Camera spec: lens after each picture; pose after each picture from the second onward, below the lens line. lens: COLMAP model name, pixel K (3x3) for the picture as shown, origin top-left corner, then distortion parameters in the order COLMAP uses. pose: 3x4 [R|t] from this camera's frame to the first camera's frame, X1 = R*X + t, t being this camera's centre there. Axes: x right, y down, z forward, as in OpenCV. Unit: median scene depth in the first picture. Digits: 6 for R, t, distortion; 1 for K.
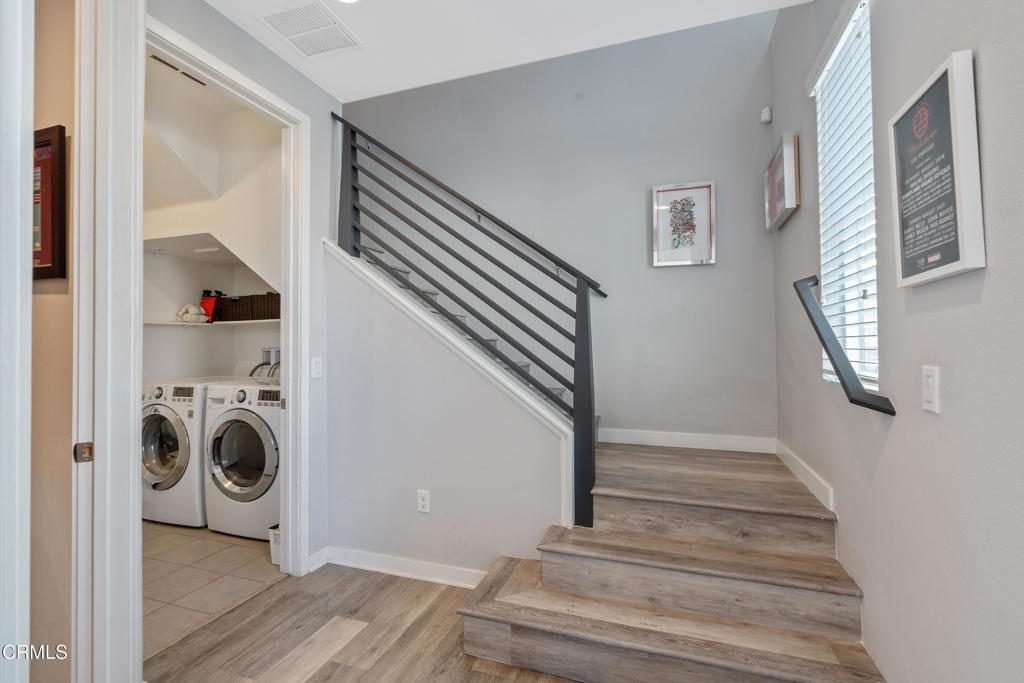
lens RADIAL K [[457.2, 0, 508.8], [0, 457.2, 341.4], [0, 0, 1]] dist [-0.005195, 0.001339]
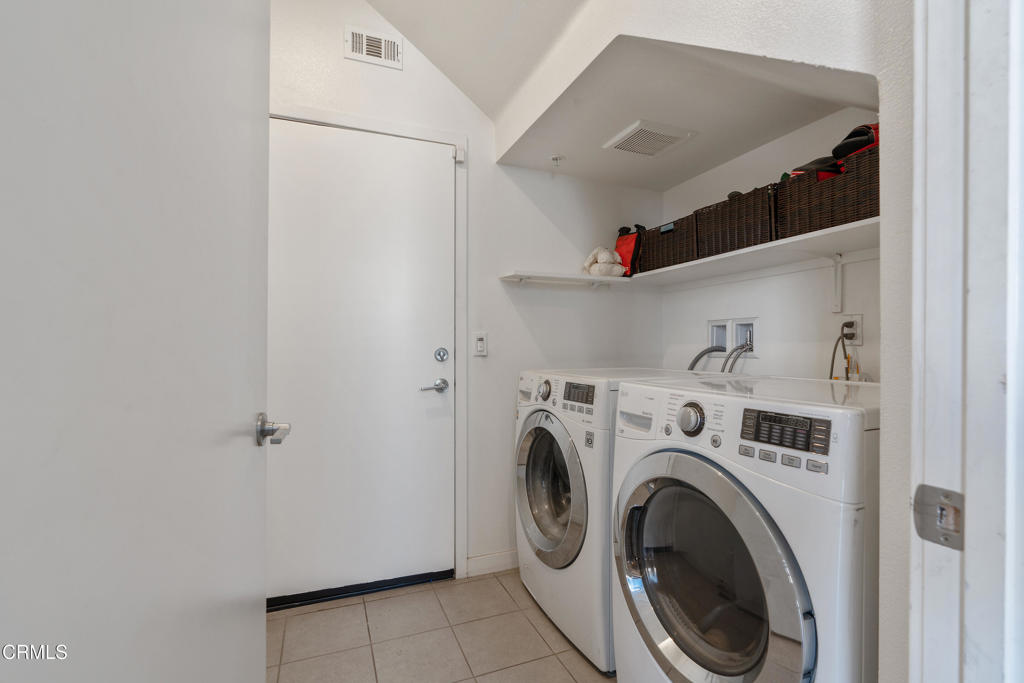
lens RADIAL K [[457.2, 0, 509.2], [0, 457.2, 346.8], [0, 0, 1]] dist [-0.005195, 0.001339]
pose [[0.656373, 0.003684, -0.754427, -0.374525], [0.004956, 0.999945, 0.009194, 0.053350], [0.754420, -0.009774, 0.656319, 0.599082]]
